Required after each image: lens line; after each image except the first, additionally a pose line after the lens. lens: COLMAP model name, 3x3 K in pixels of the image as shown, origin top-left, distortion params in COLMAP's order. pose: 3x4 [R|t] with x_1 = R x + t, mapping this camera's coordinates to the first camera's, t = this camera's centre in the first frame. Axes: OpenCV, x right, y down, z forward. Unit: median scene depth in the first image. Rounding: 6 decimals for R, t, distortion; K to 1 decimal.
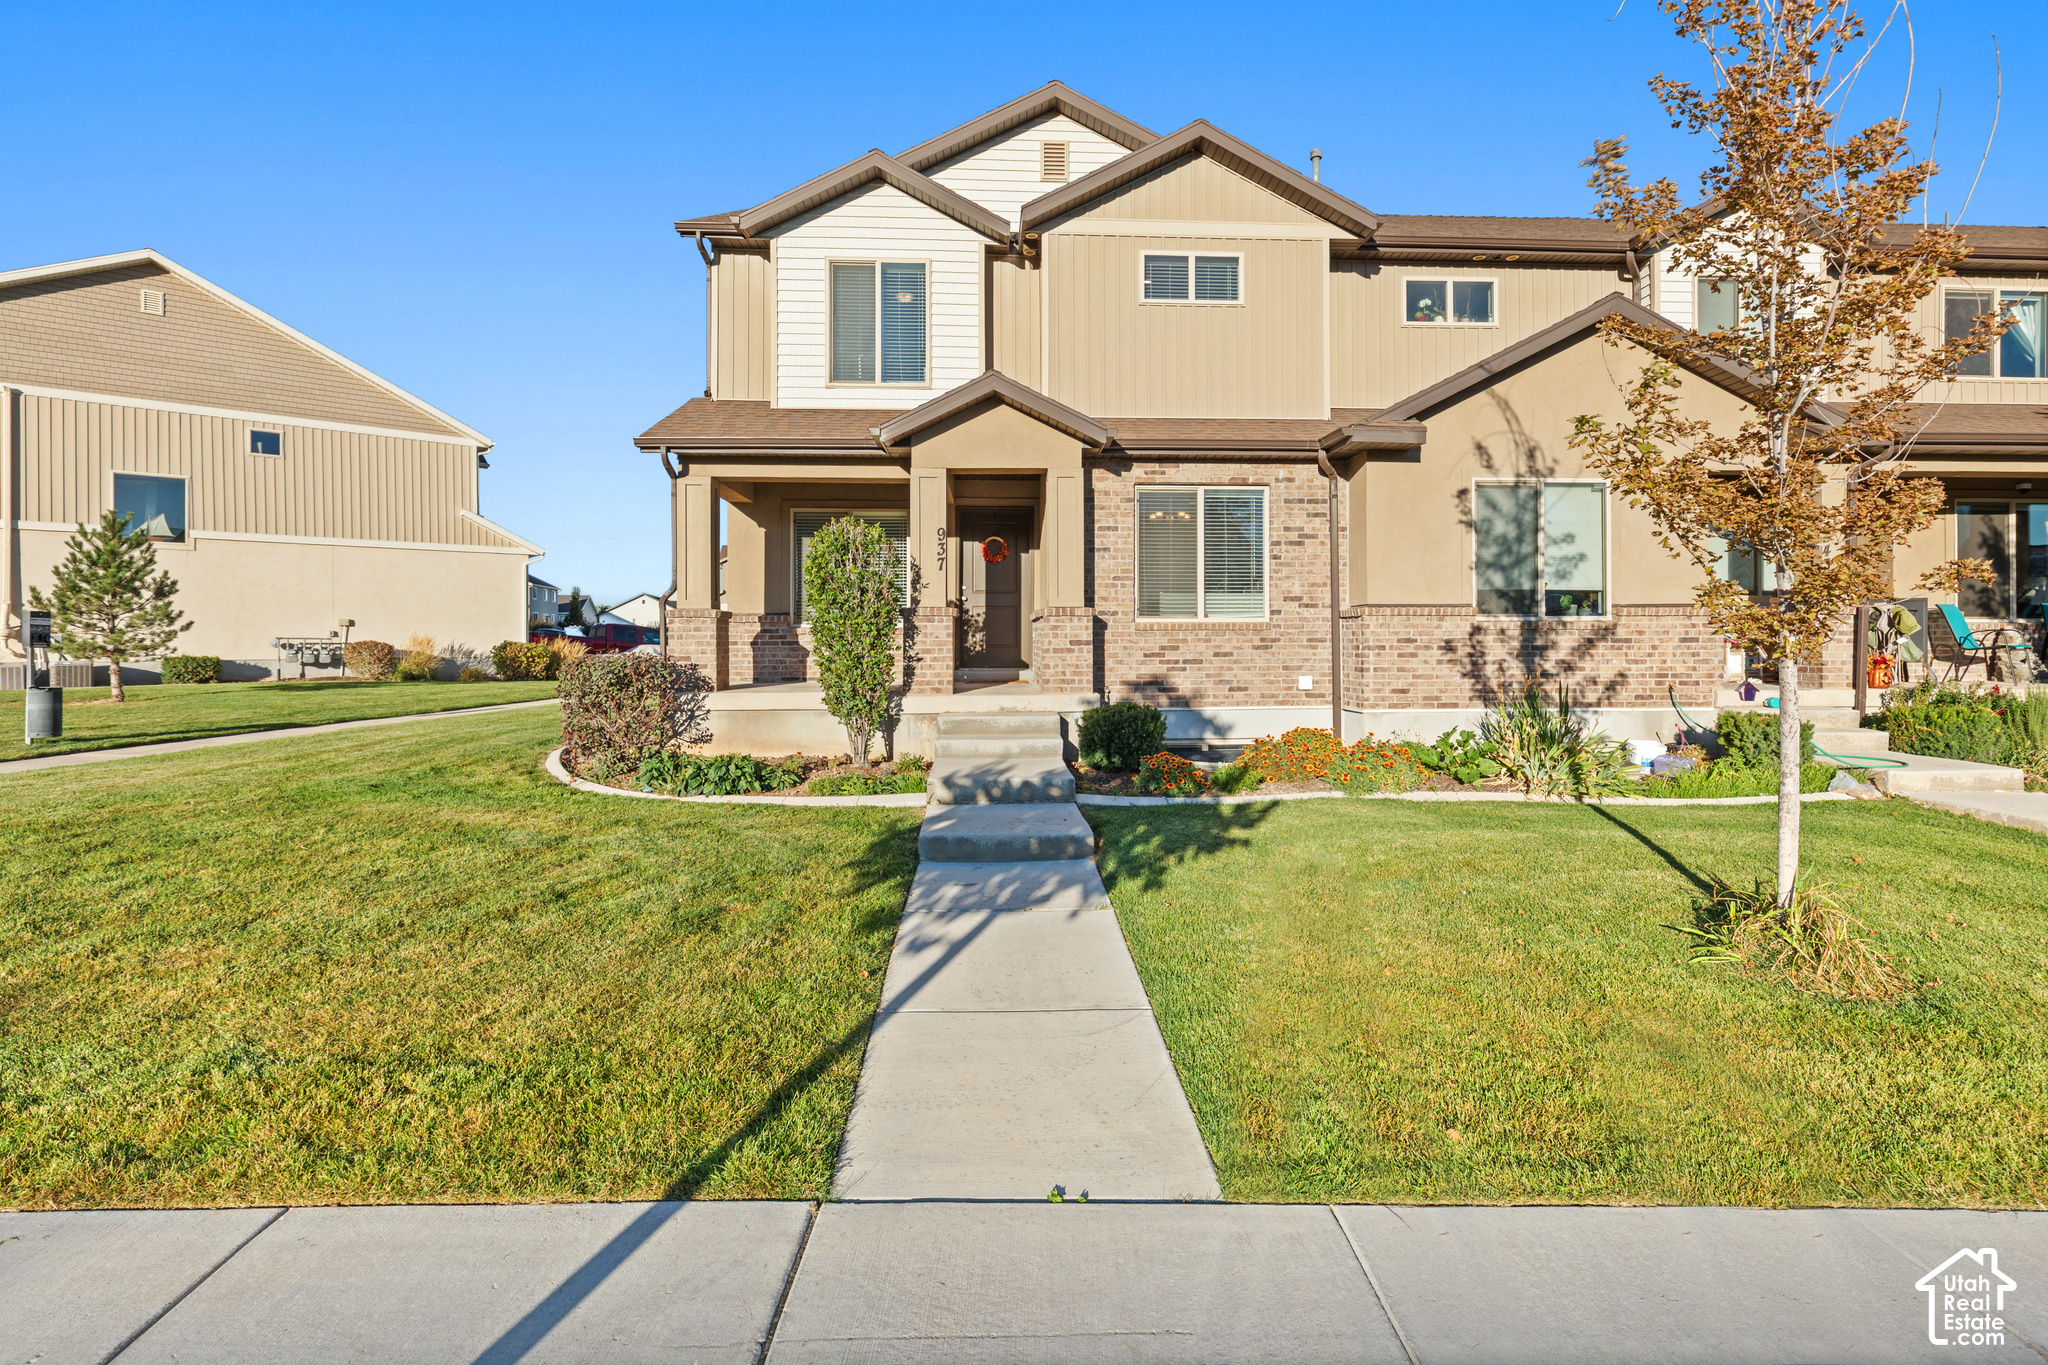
lens RADIAL K [[948.8, 0, 1053.2], [0, 948.8, 640.7], [0, 0, 1]] dist [0.006661, 0.000205]
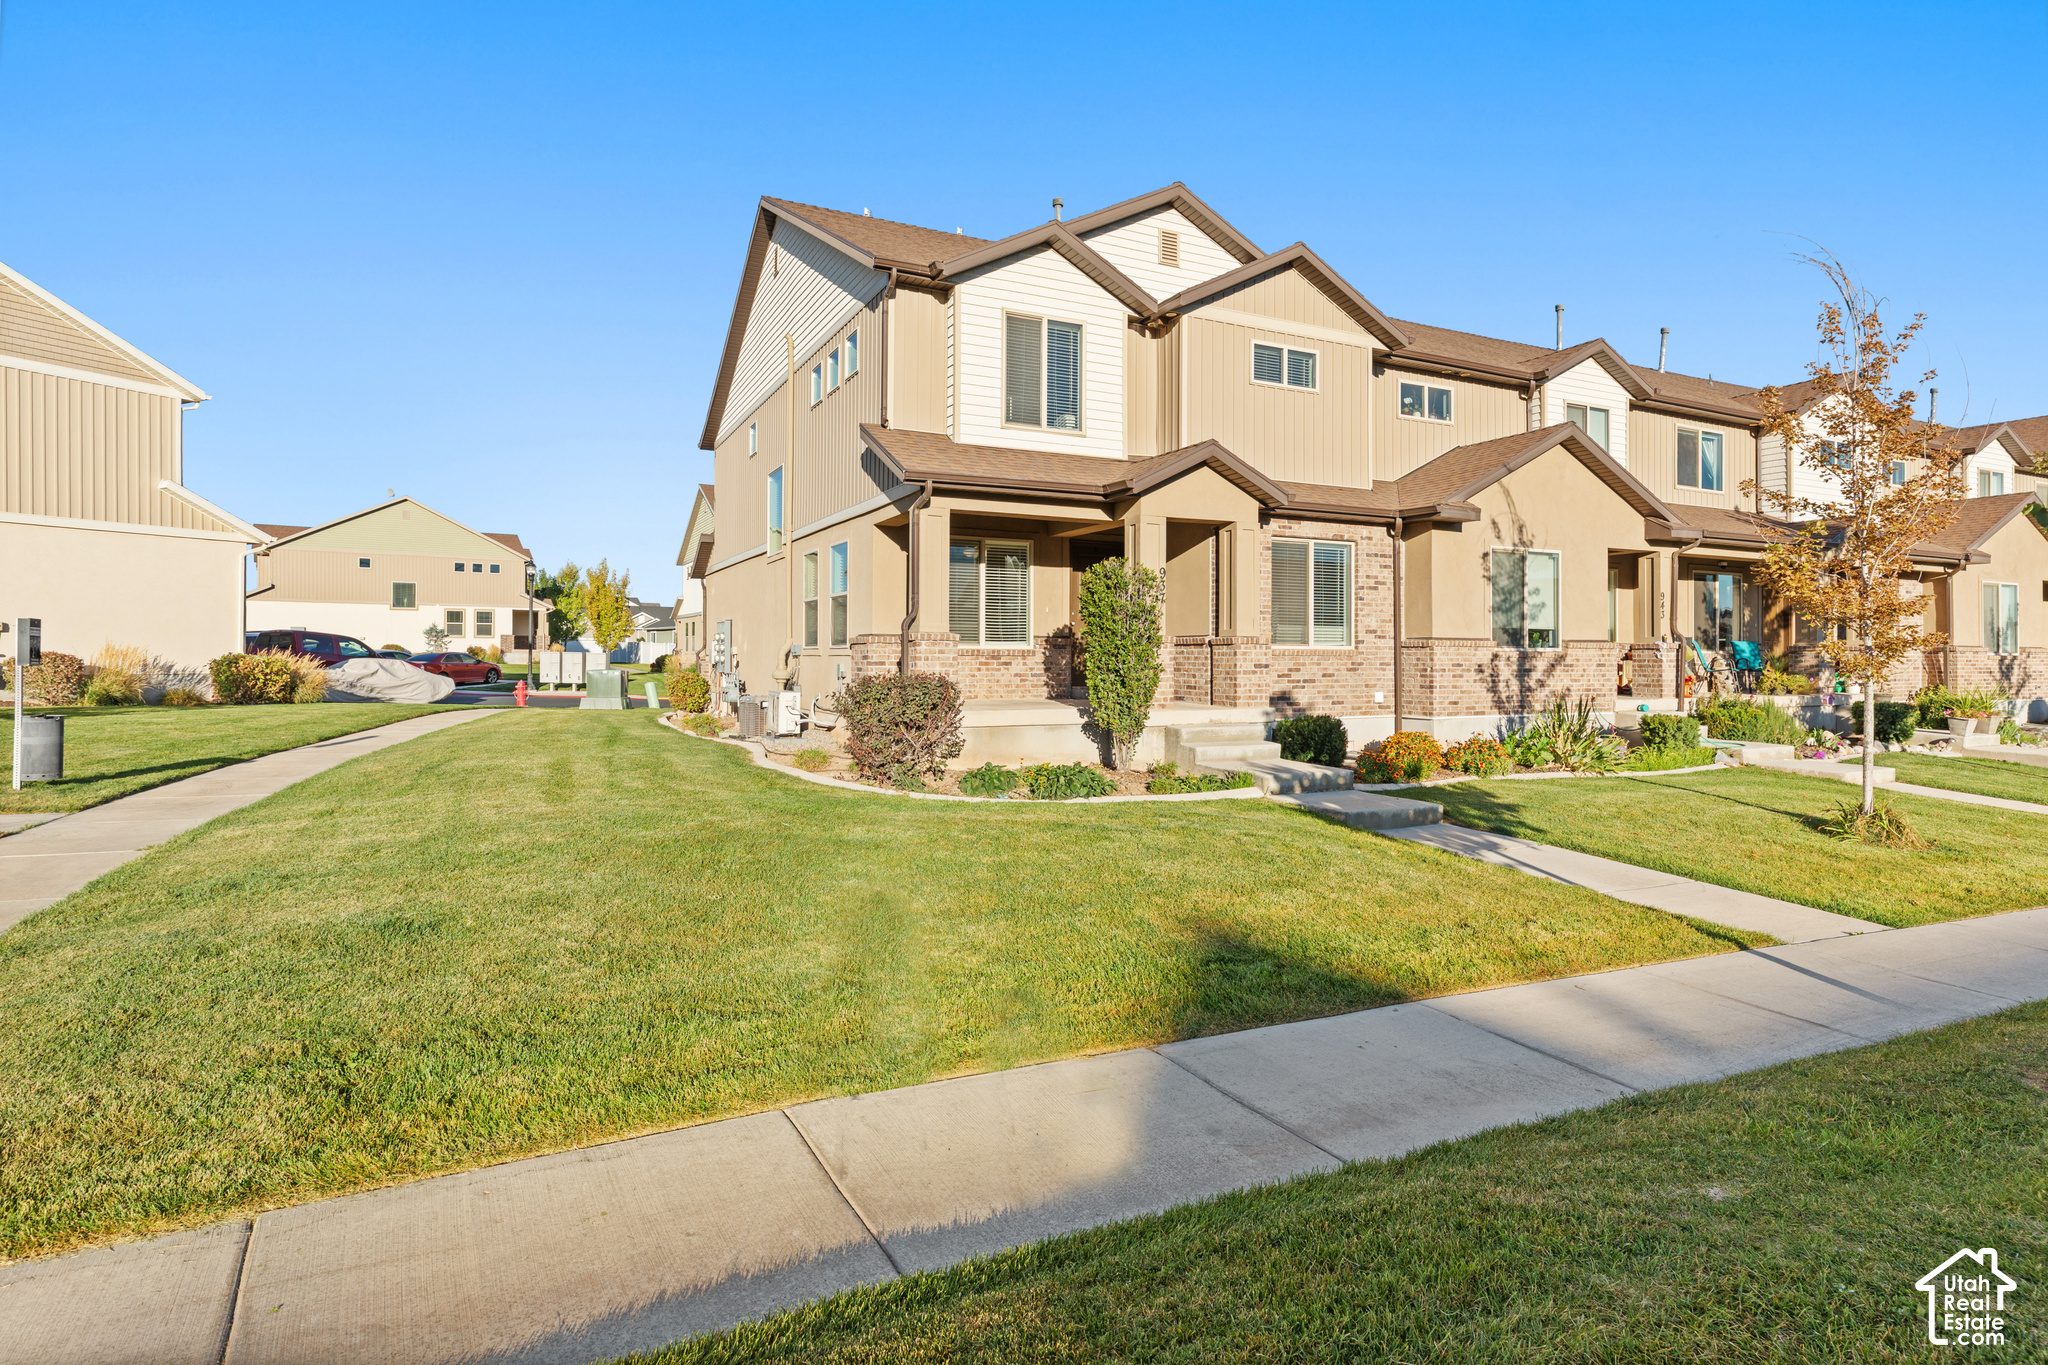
lens RADIAL K [[1061.2, 0, 1043.5], [0, 1061.2, 640.3], [0, 0, 1]] dist [-0.002218, 0.000999]
pose [[0.919038, 0.013065, 0.393953, -0.711009], [-0.008099, 0.999865, -0.014266, -0.008140], [-0.394086, 0.009920, 0.919020, -0.135367]]
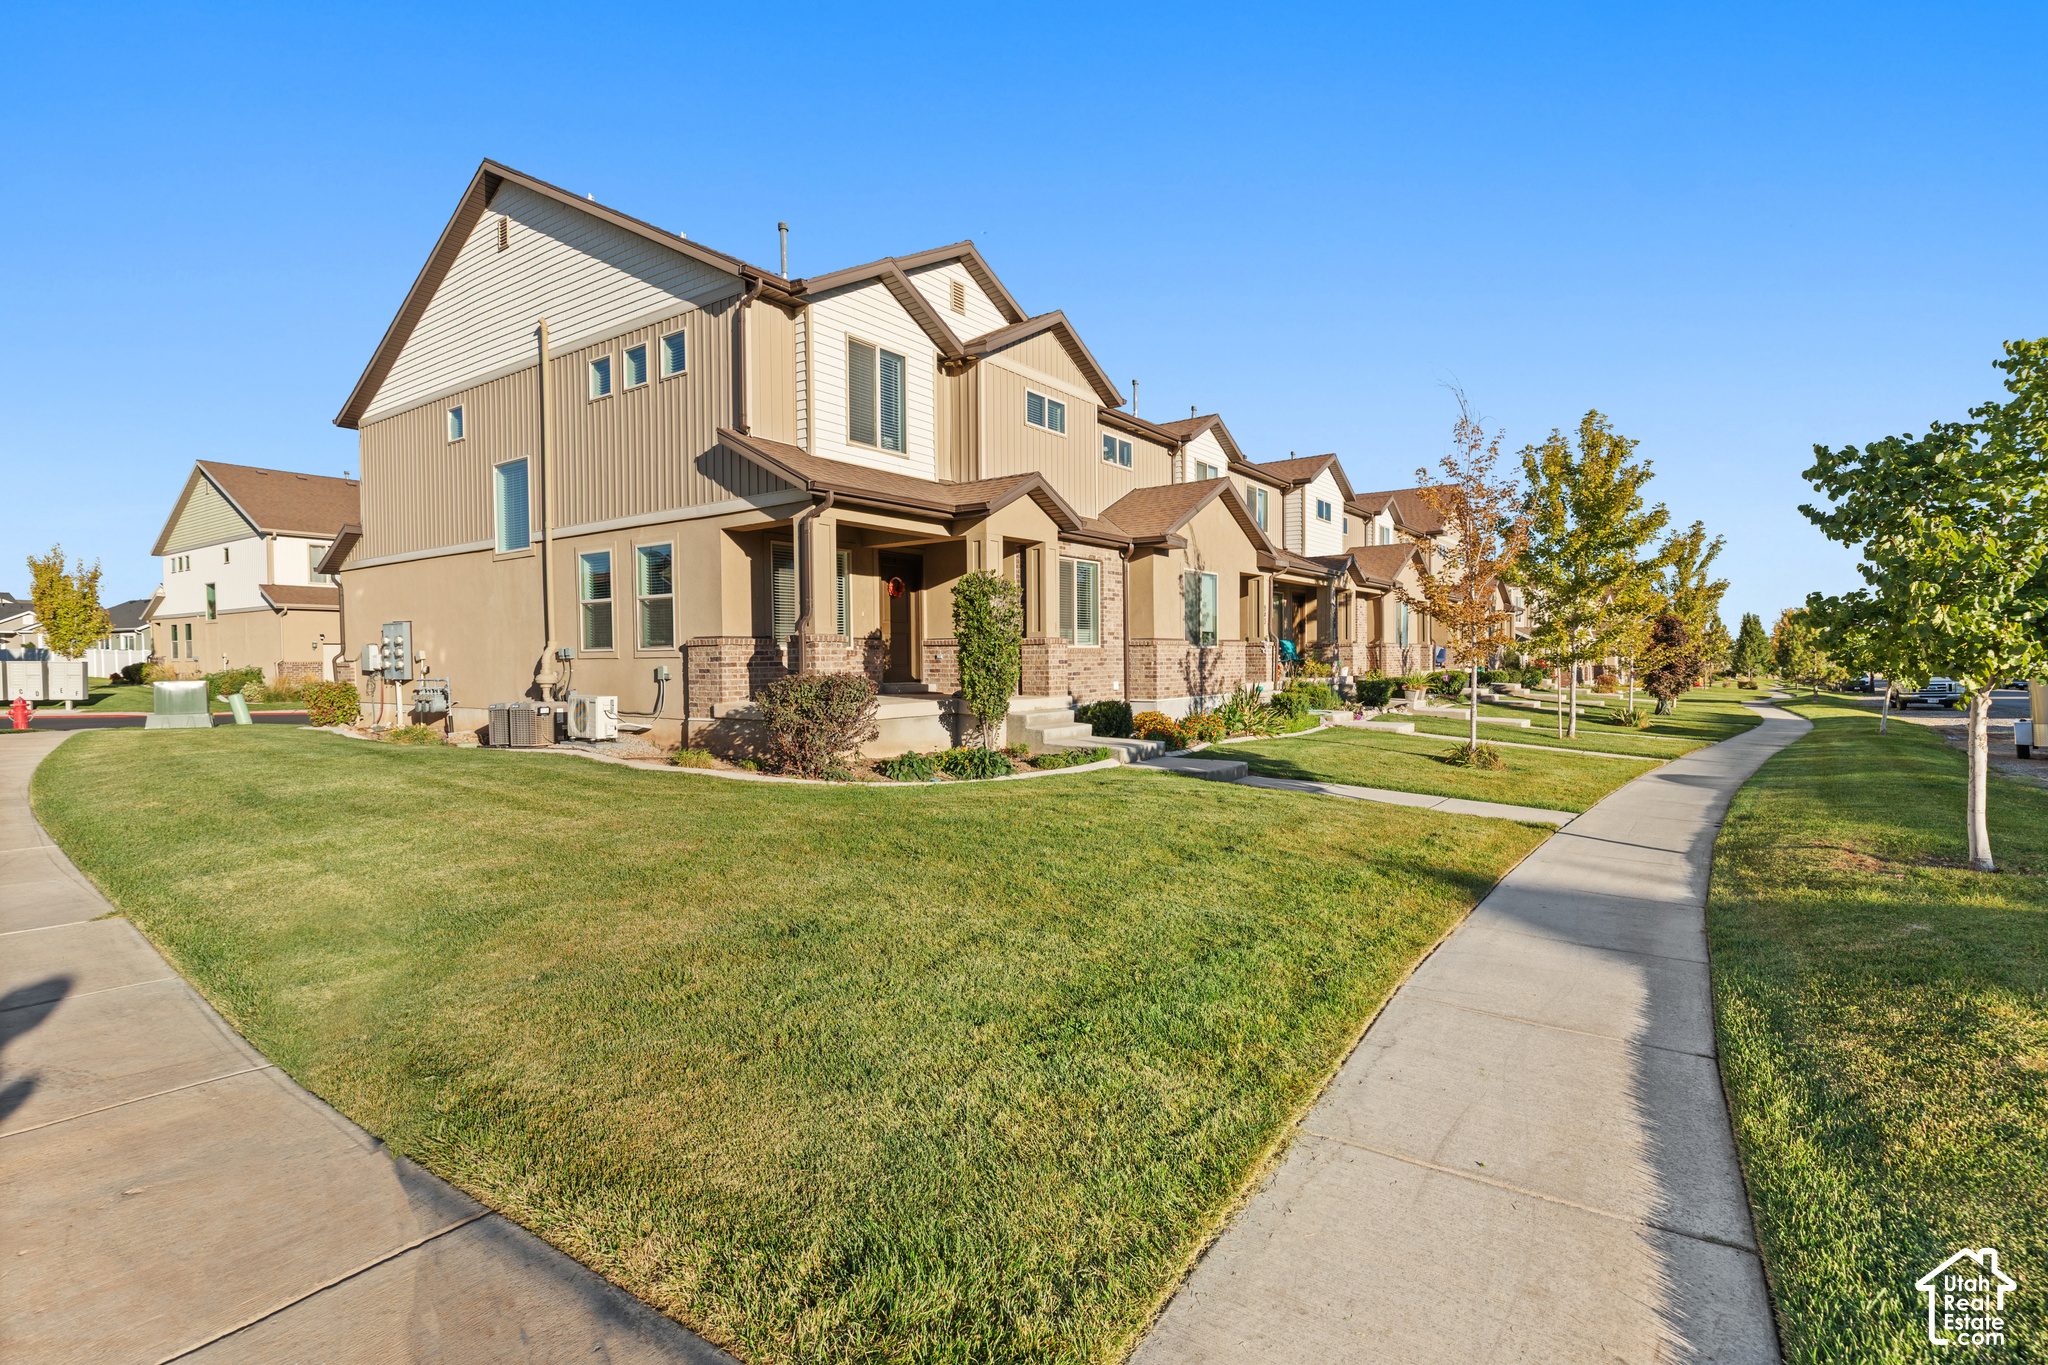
lens RADIAL K [[948.8, 0, 1041.6], [0, 948.8, 672.8], [0, 0, 1]] dist [0.006661, 0.000205]
pose [[0.630122, -0.015633, 0.776338, -1.060597], [0.004602, 0.999855, 0.016399, -0.004922], [-0.776482, -0.006760, 0.630103, 0.083030]]
